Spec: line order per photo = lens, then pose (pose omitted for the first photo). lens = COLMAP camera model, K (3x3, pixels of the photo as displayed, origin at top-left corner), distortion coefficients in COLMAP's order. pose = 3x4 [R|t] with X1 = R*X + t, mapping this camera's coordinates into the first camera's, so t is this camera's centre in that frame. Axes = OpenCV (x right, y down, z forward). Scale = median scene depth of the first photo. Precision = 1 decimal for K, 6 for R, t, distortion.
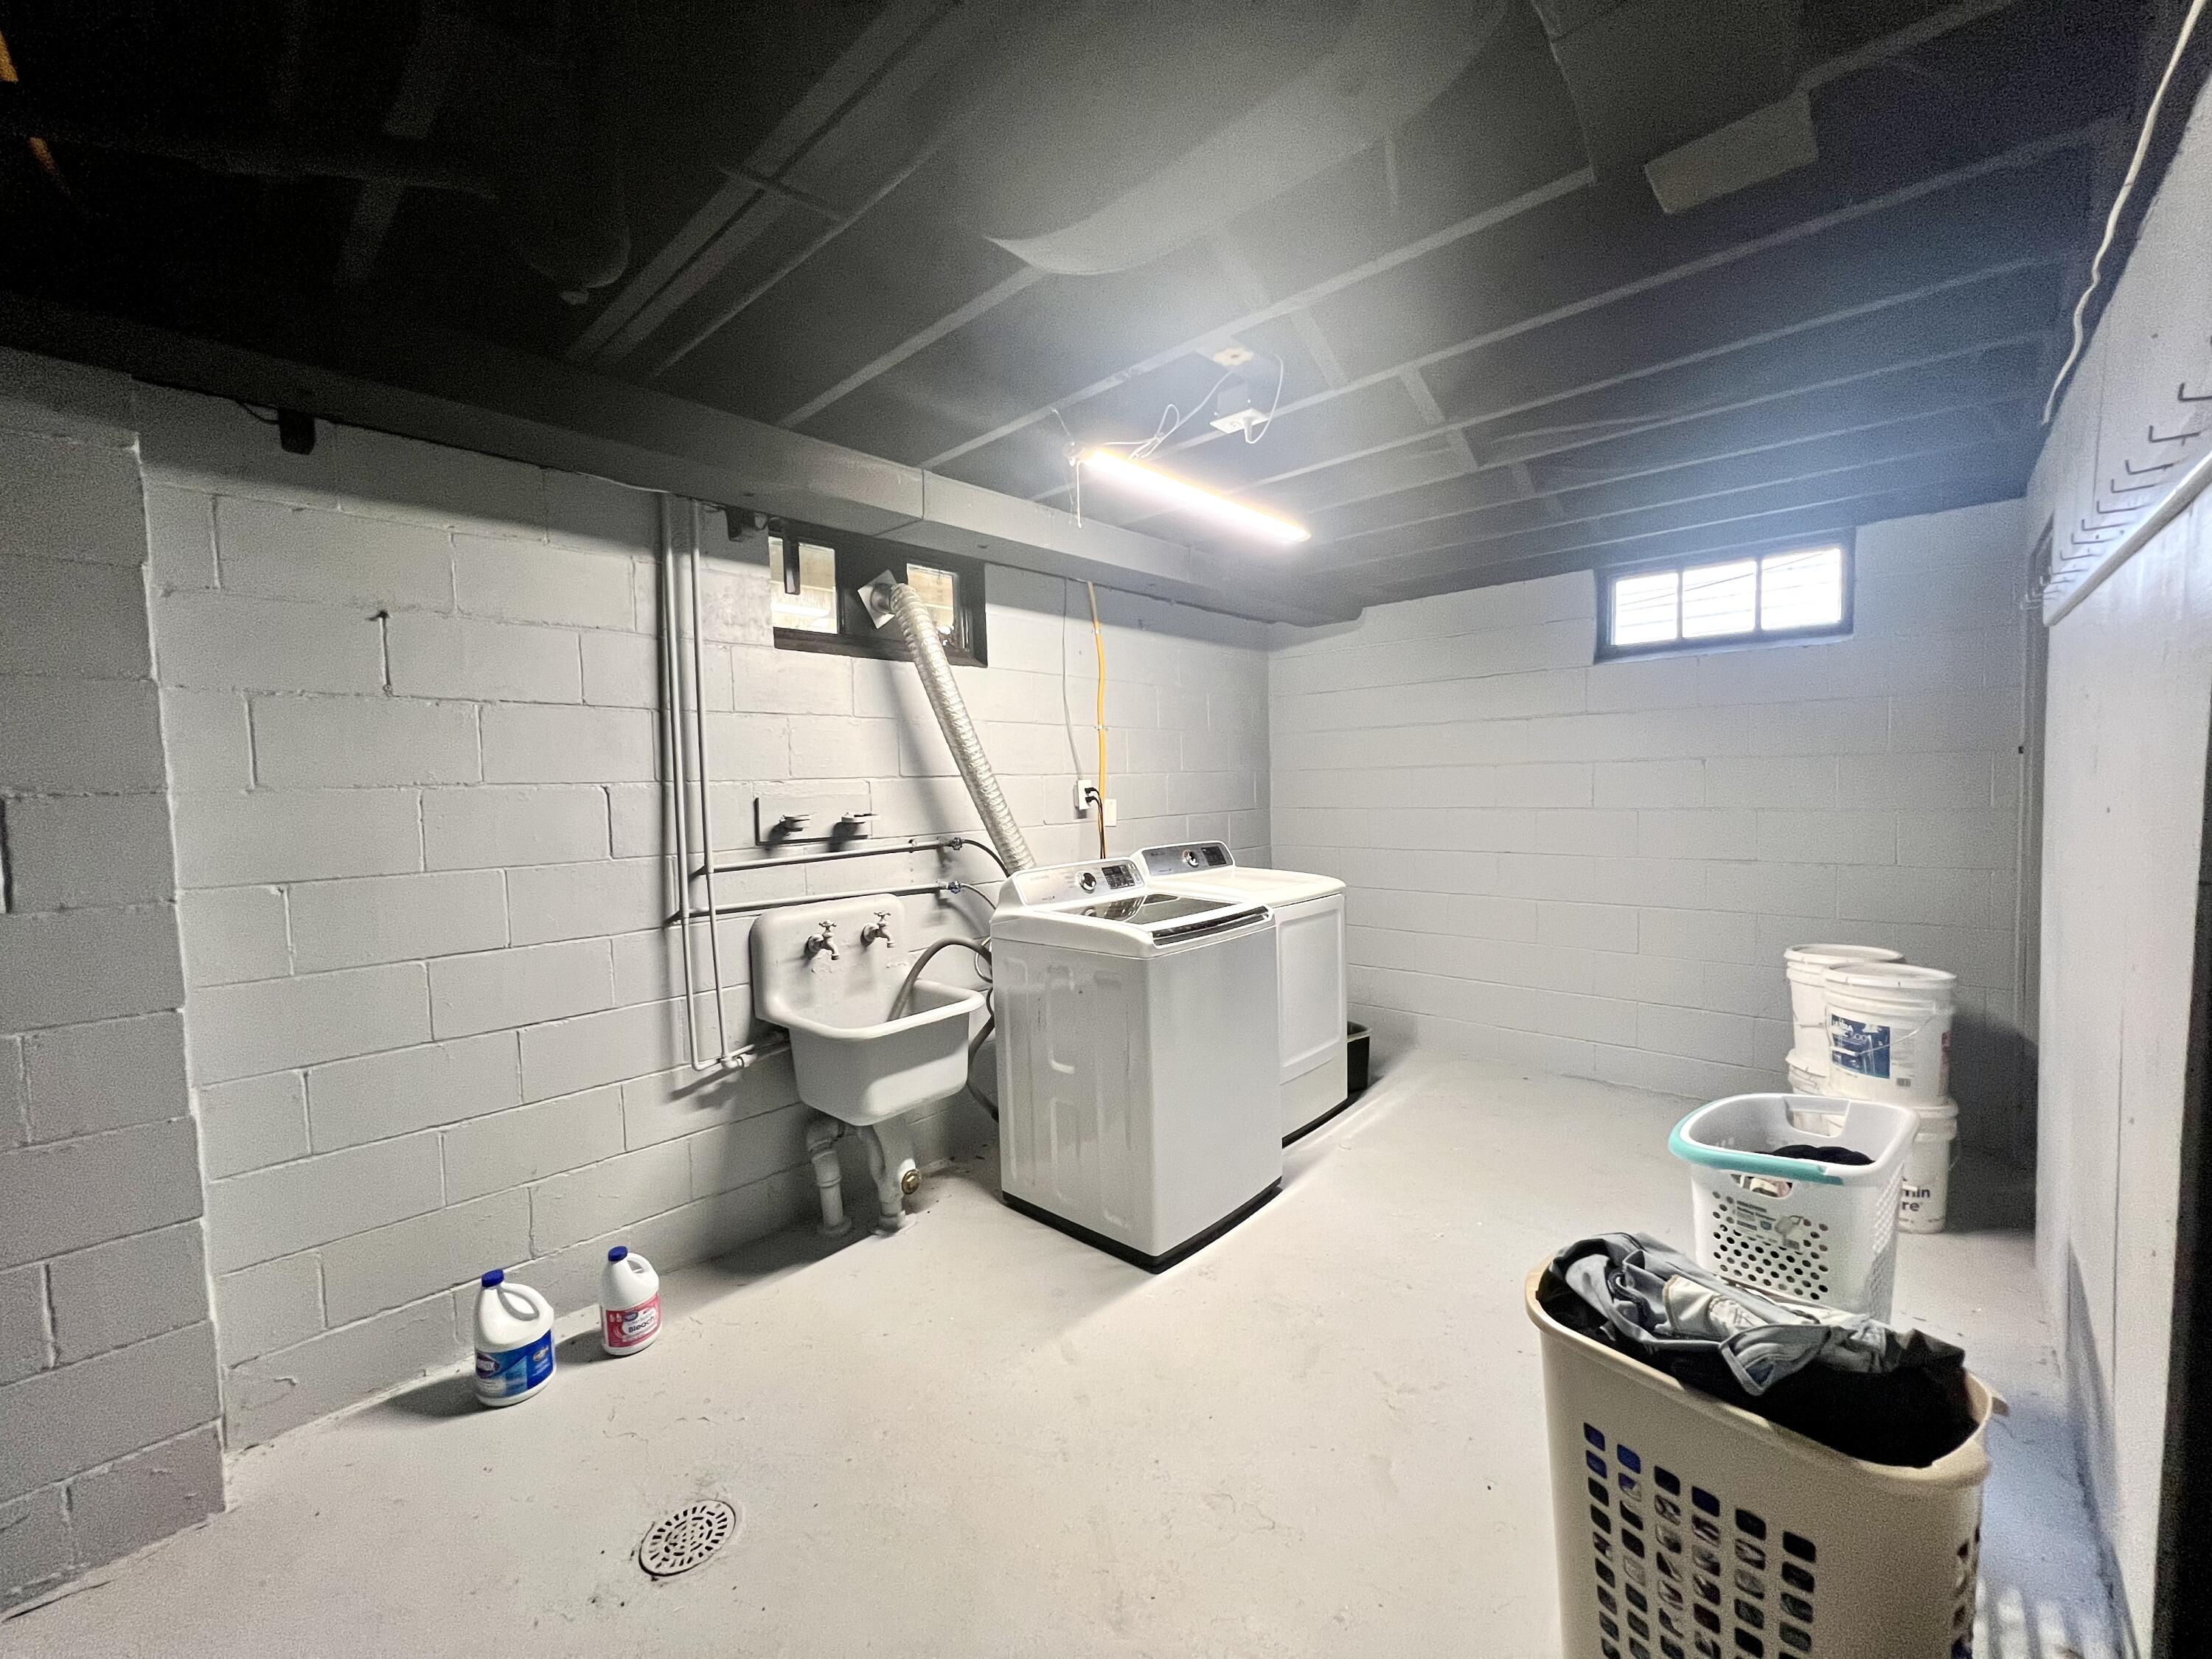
lens RADIAL K [[880.7, 0, 1102.5], [0, 880.7, 826.9], [0, 0, 1]] dist [-0.003062, 0.000813]
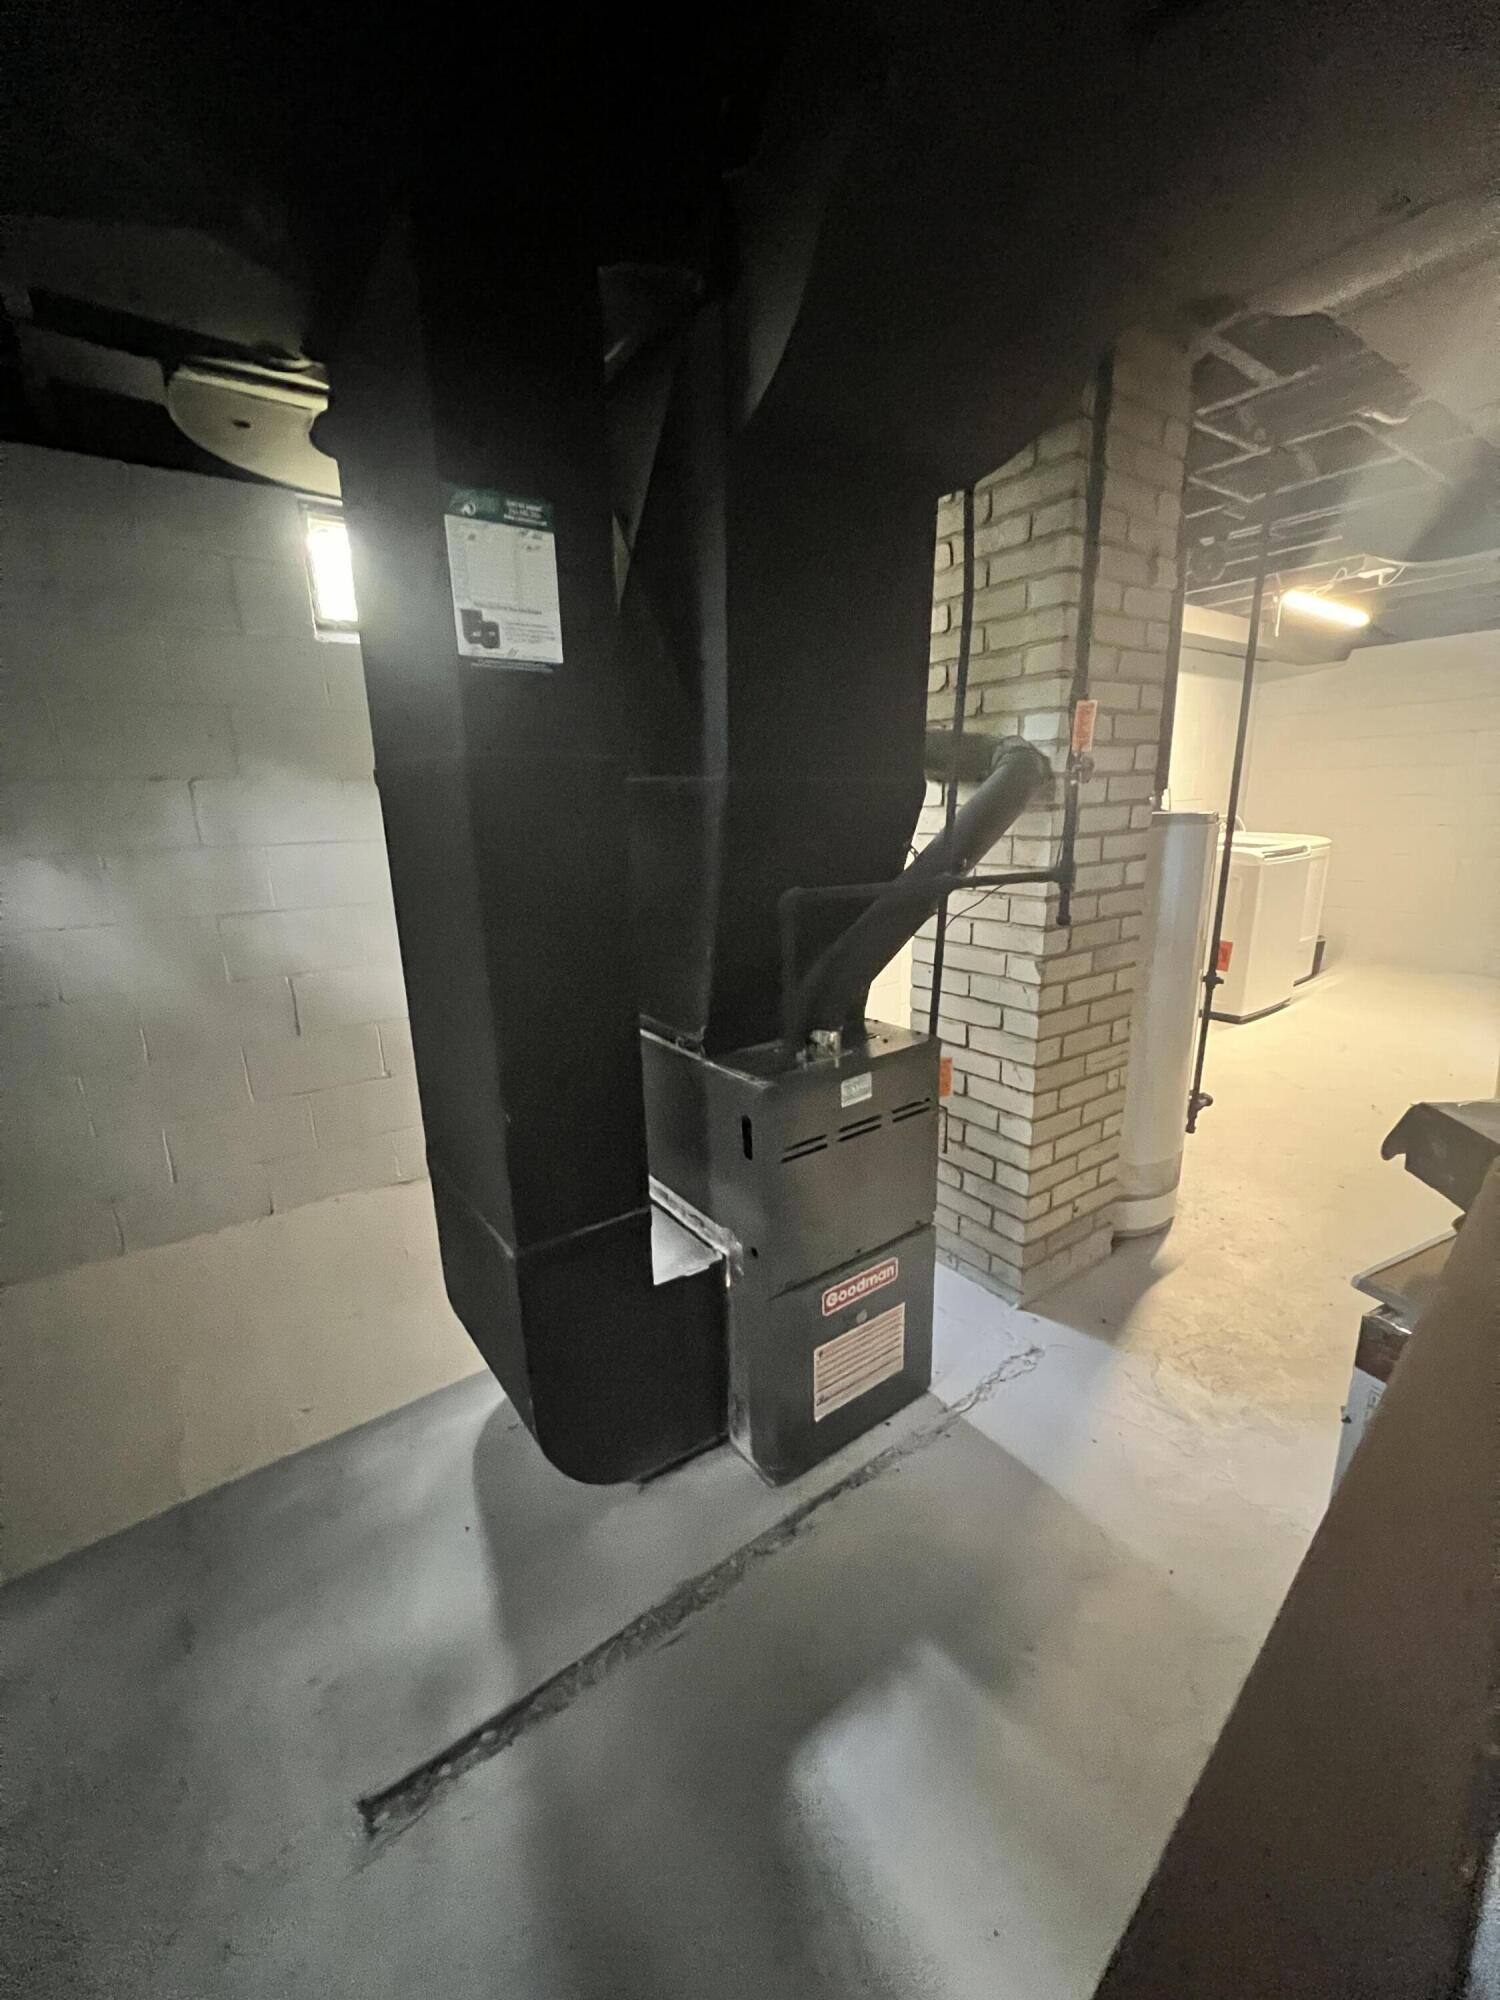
lens RADIAL K [[796.3, 0, 754.3], [0, 796.3, 998.8], [0, 0, 1]] dist [-0.003062, 0.000813]
pose [[0.982825, 0.048334, -0.178097, -0.589847], [-0.011424, 0.979175, 0.202696, 0.078332], [0.184185, -0.197180, 0.962910, -0.780897]]
